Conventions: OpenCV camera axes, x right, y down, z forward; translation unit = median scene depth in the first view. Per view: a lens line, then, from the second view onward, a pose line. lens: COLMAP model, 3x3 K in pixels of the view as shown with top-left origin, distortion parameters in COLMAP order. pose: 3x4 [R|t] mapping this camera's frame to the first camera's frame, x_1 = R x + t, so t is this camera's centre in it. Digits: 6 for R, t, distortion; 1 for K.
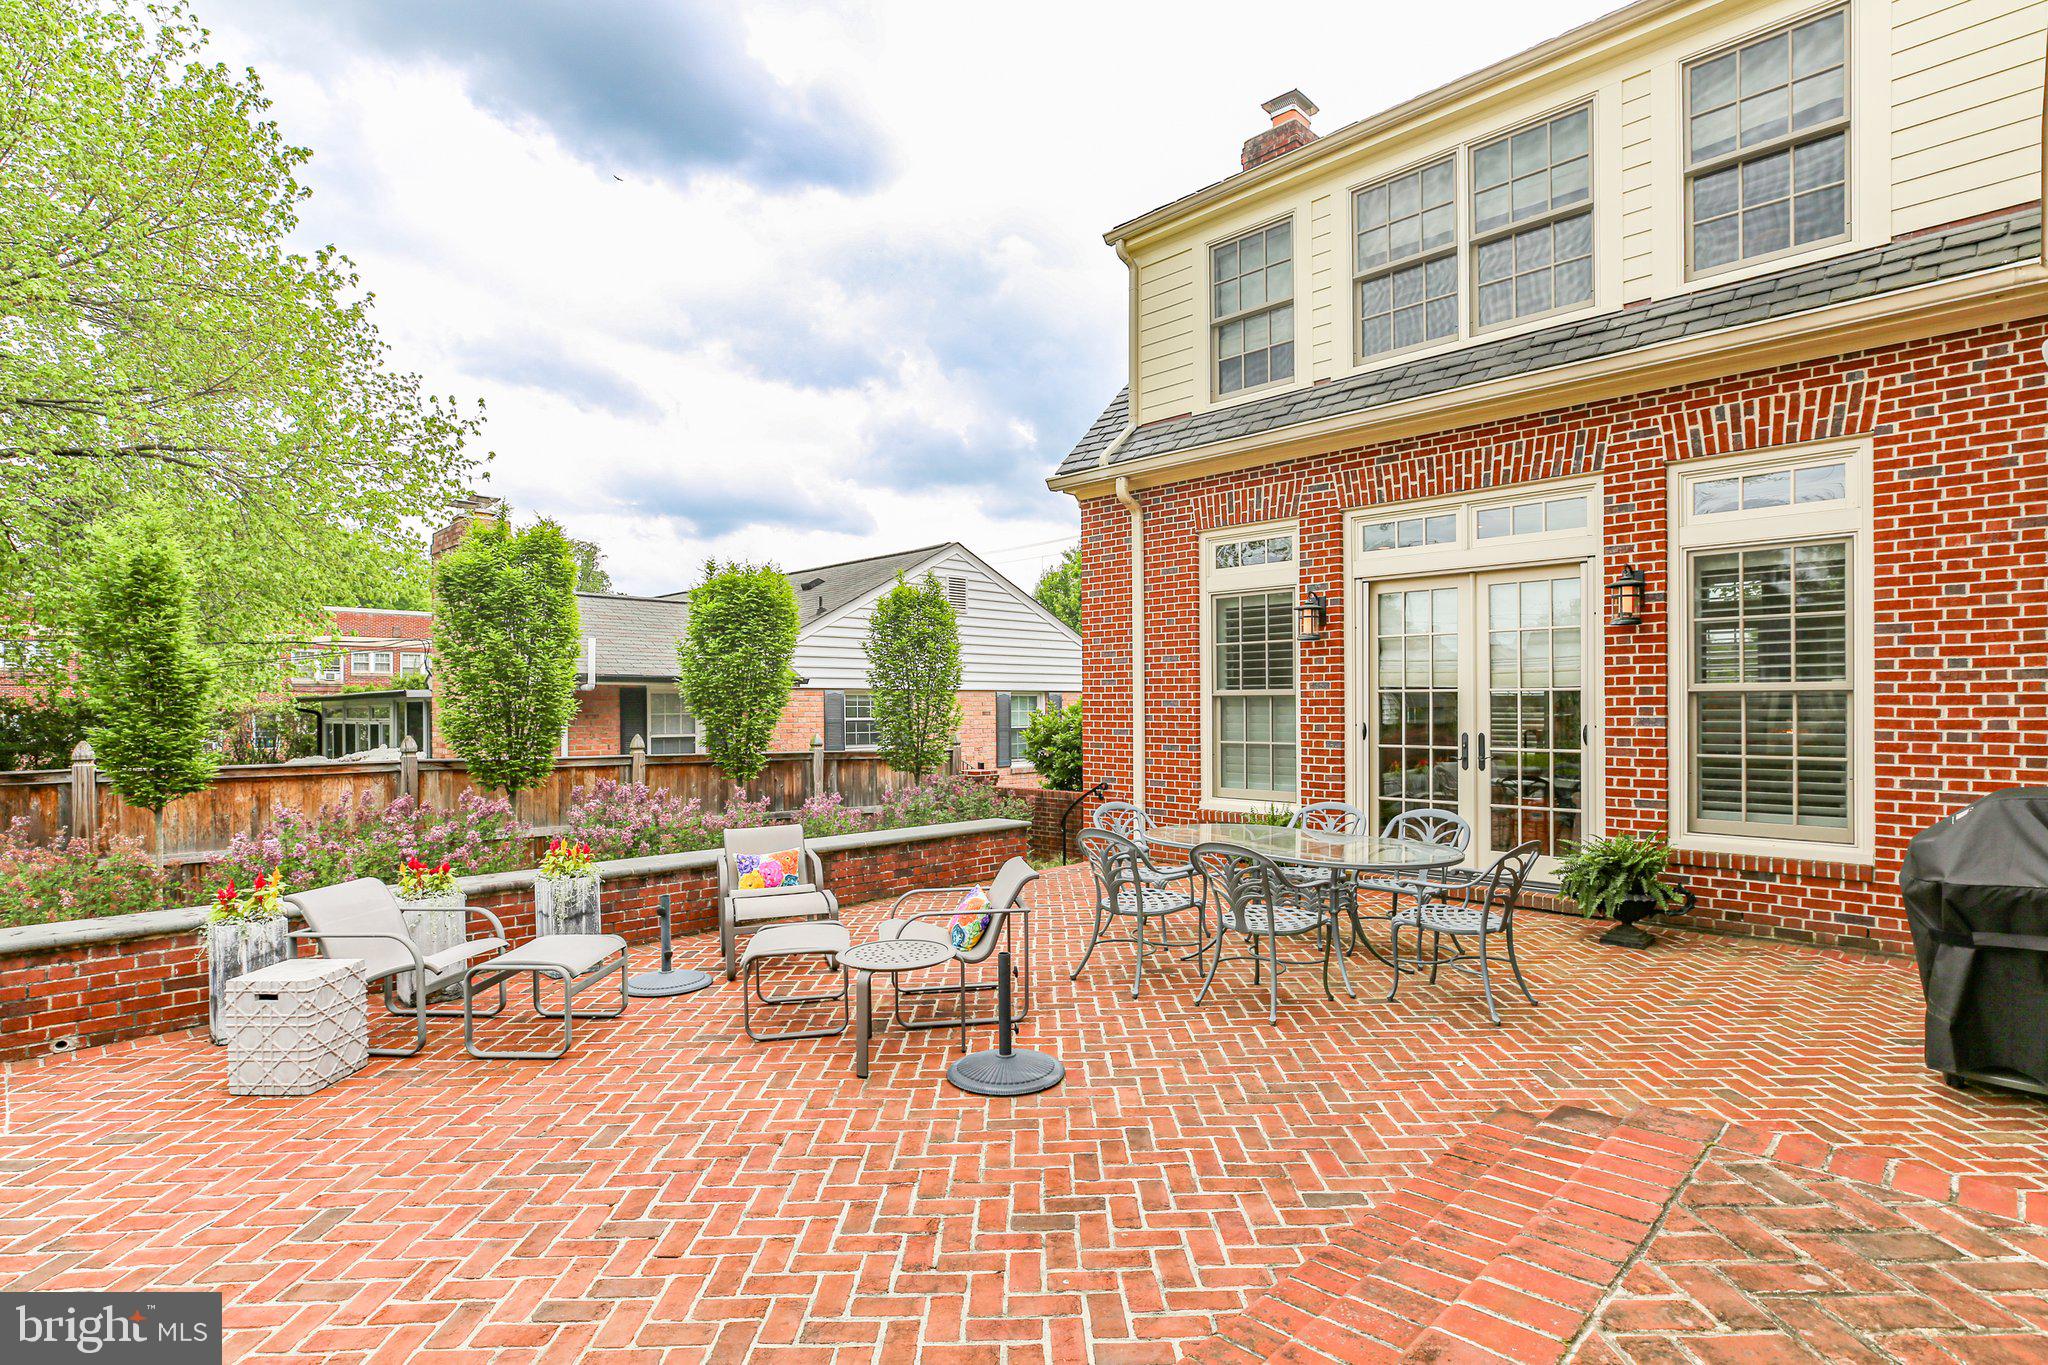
lens RADIAL K [[1051.9, 0, 1015.3], [0, 1051.9, 698.3], [0, 0, 1]] dist [0.002781, -0.000195]
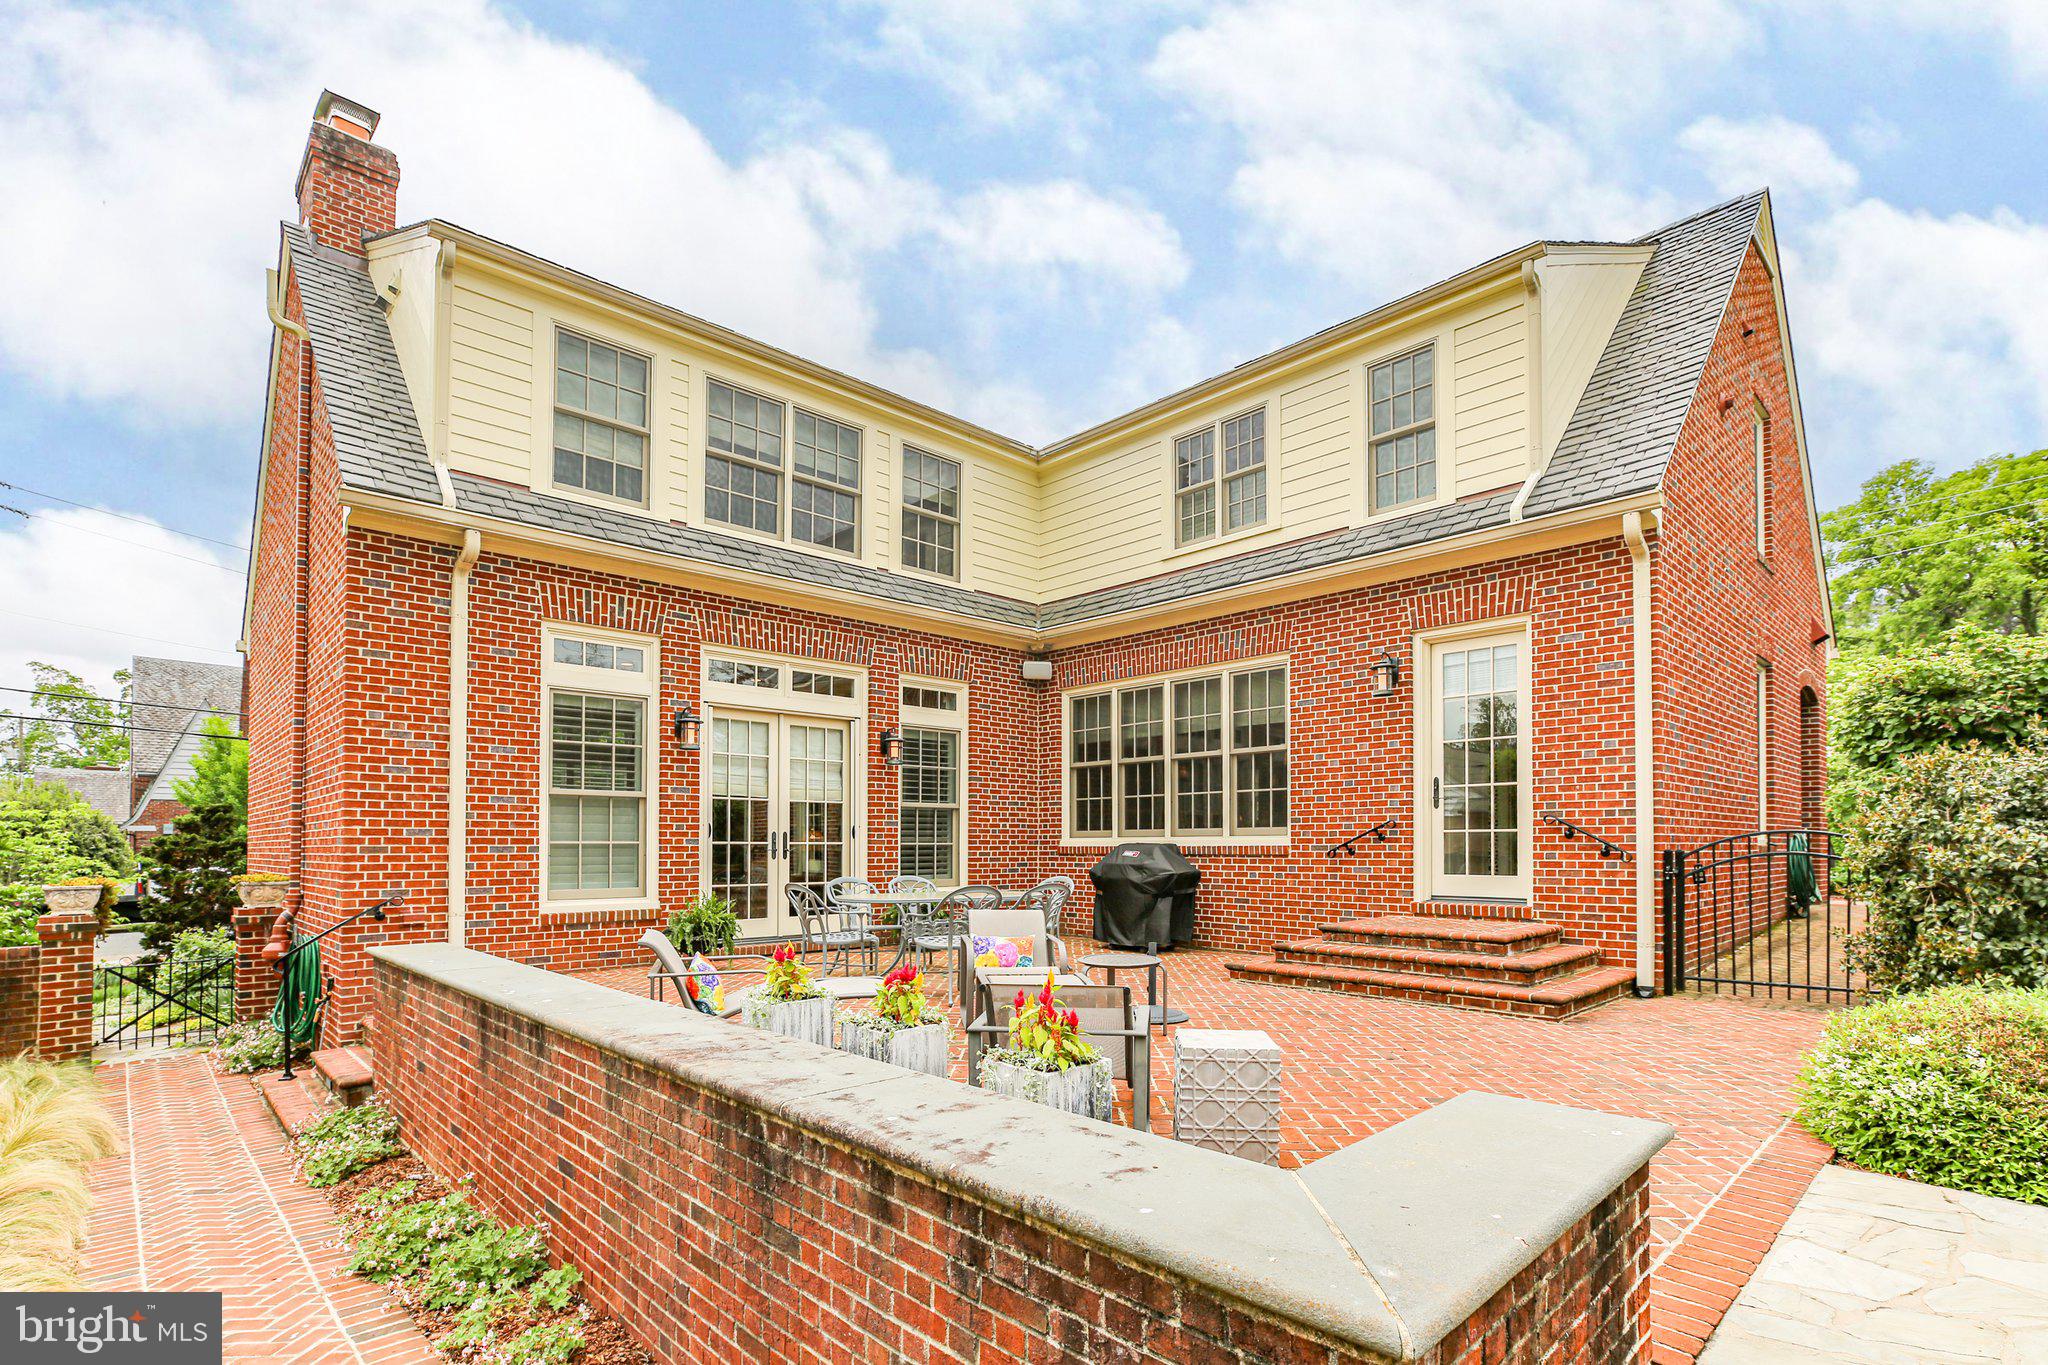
lens RADIAL K [[985.3, 0, 1038.9], [0, 985.3, 812.5], [0, 0, 1]] dist [-0.006493, 0.000513]
pose [[0.003523, 0.027276, 0.999622, -0.777414], [-0.014743, 0.999521, -0.027221, 0.035529], [-0.999885, -0.014642, 0.003924, 0.615380]]
